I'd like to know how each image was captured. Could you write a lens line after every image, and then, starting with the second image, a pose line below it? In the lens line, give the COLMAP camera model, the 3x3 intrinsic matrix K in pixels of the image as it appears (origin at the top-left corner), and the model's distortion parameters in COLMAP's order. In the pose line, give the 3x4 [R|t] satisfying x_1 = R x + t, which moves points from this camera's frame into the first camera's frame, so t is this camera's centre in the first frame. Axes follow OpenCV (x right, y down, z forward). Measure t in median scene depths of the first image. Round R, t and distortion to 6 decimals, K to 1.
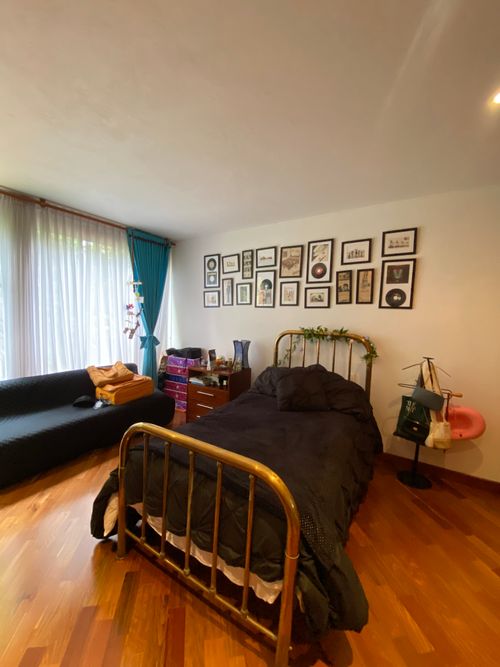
lens RADIAL K [[272.1, 0, 251.3], [0, 272.1, 333.8], [0, 0, 1]] dist [0.016213, -0.017225]
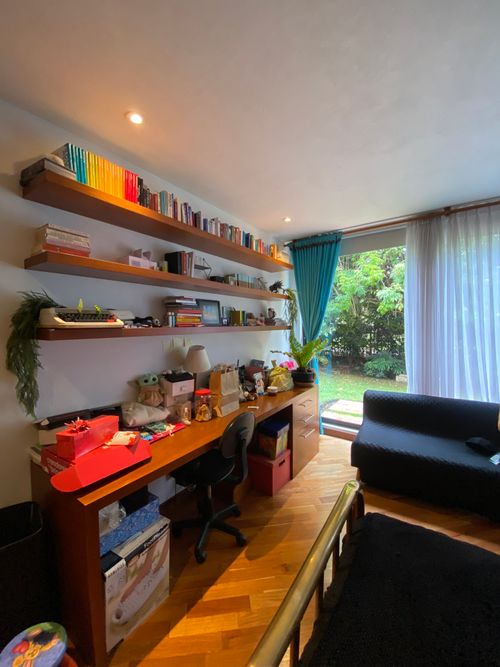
lens RADIAL K [[272.1, 0, 248.6], [0, 272.1, 332.3], [0, 0, 1]] dist [0.016213, -0.017225]
pose [[-0.038359, -0.000037, -0.999264, 0.174595], [-0.056639, 0.998392, 0.002138, -0.032142], [0.997658, 0.056679, -0.038300, 0.360719]]
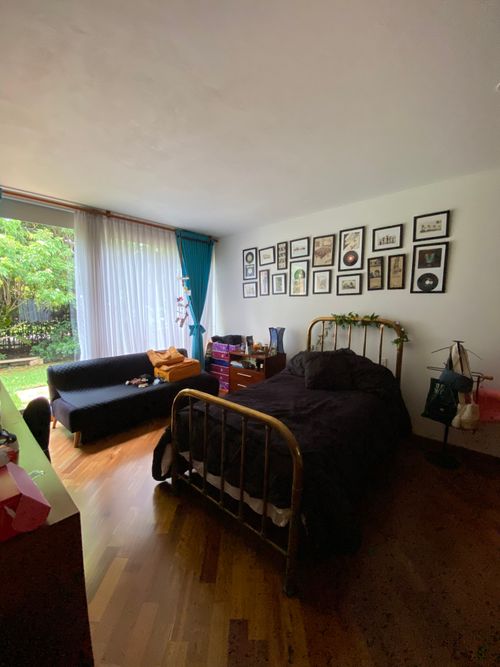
lens RADIAL K [[272.1, 0, 253.0], [0, 272.1, 335.4], [0, 0, 1]] dist [0.016213, -0.017225]
pose [[0.985740, -0.006040, -0.168166, 0.059744], [0.012777, 0.999157, 0.039005, 0.015028], [0.167788, -0.040598, 0.984987, -0.097051]]
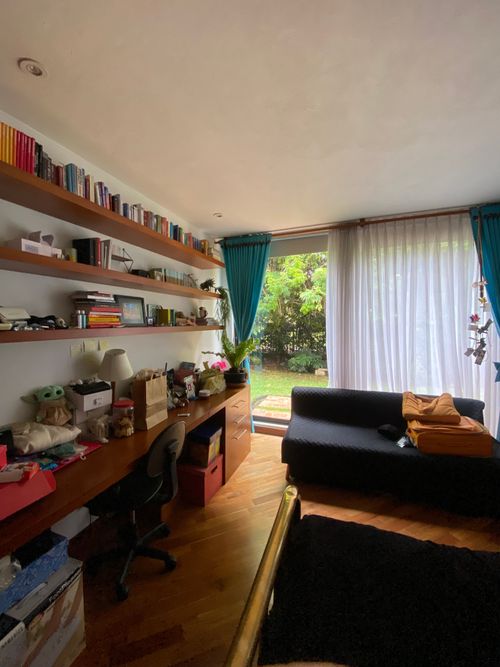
lens RADIAL K [[272.1, 0, 248.0], [0, 272.1, 332.6], [0, 0, 1]] dist [0.016213, -0.017225]
pose [[0.214779, 0.005993, -0.976644, 0.138904], [-0.051592, 0.998655, -0.005218, -0.037217], [0.975299, 0.051508, 0.214799, 0.356884]]
